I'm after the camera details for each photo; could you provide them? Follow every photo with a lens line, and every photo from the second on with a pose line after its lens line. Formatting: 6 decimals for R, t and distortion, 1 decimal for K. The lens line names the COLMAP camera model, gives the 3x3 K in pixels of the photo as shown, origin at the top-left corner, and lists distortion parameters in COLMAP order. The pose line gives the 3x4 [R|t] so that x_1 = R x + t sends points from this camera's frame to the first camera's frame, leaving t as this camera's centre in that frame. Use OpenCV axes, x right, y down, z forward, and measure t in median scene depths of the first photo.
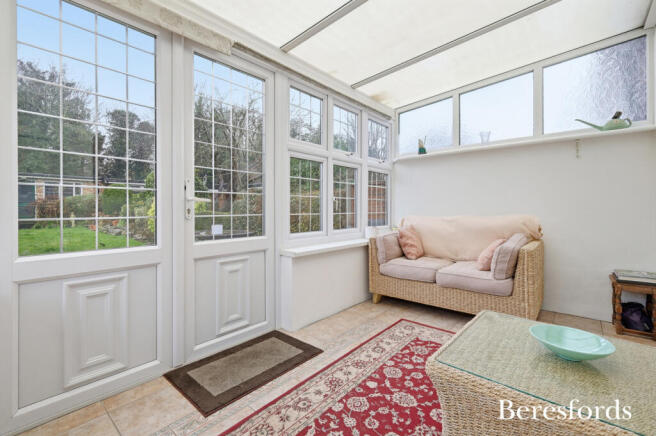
lens RADIAL K [[291.2, 0, 331.1], [0, 291.2, 218.0], [0, 0, 1]] dist [-0.002871, 0.002500]
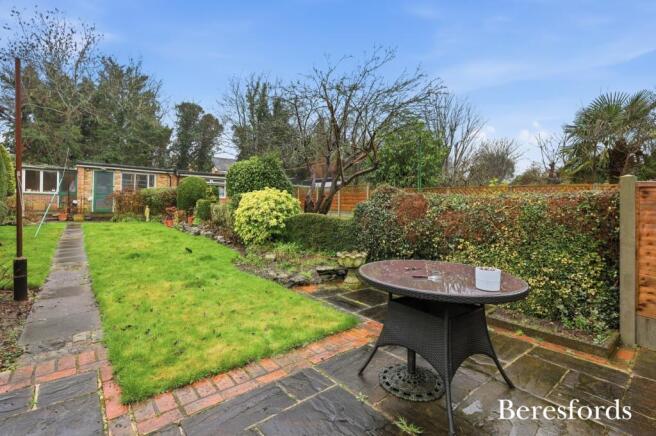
lens RADIAL K [[291.2, 0, 324.1], [0, 291.2, 215.6], [0, 0, 1]] dist [-0.002871, 0.002500]
pose [[0.987676, 0.035059, -0.152534, -0.099095], [-0.033744, 0.999368, 0.011197, -0.010141], [0.152830, -0.005912, 0.988235, 0.085541]]
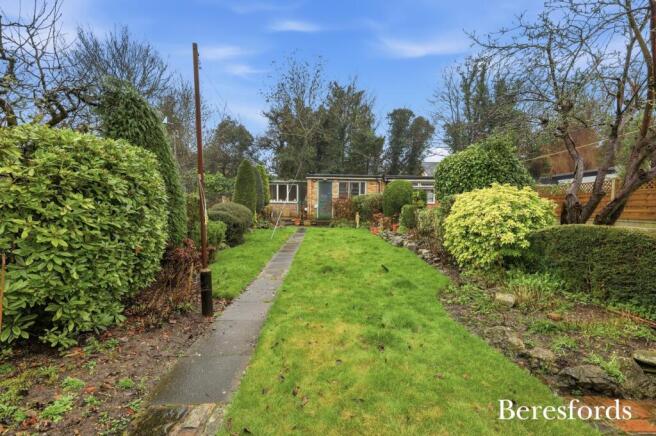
lens RADIAL K [[291.2, 0, 338.0], [0, 291.2, 221.7], [0, 0, 1]] dist [-0.002871, 0.002500]
pose [[0.693088, 0.048778, -0.719201, -0.136481], [-0.034975, 0.998808, 0.034036, -0.010988], [0.720004, 0.001564, 0.693968, 0.163077]]
